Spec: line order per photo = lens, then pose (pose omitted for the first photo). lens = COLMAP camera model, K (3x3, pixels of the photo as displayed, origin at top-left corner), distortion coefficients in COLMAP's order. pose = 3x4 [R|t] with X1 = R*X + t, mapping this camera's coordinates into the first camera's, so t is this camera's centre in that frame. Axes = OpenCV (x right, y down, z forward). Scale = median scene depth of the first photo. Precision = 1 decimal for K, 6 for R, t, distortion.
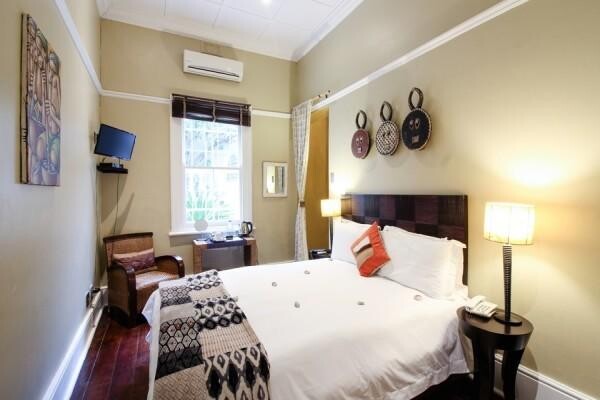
lens RADIAL K [[286.1, 0, 302.4], [0, 286.1, 196.4], [0, 0, 1]] dist [-0.001817, -0.001941]
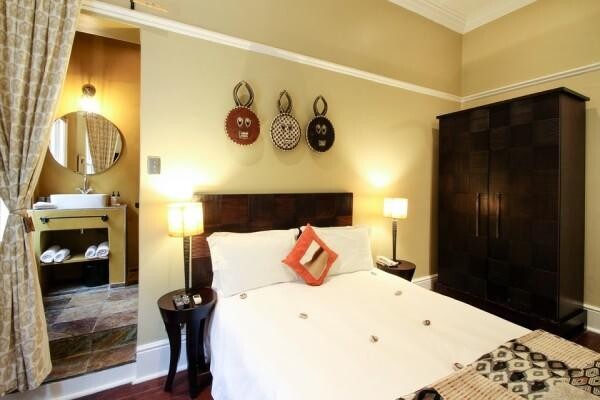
lens RADIAL K [[286.1, 0, 299.9], [0, 286.1, 184.3], [0, 0, 1]] dist [-0.001817, -0.001941]
pose [[-0.057317, -0.013096, 0.998270, -0.709236], [0.004286, 0.999902, 0.013364, -0.056170], [-0.998347, 0.005045, -0.057255, 1.159031]]
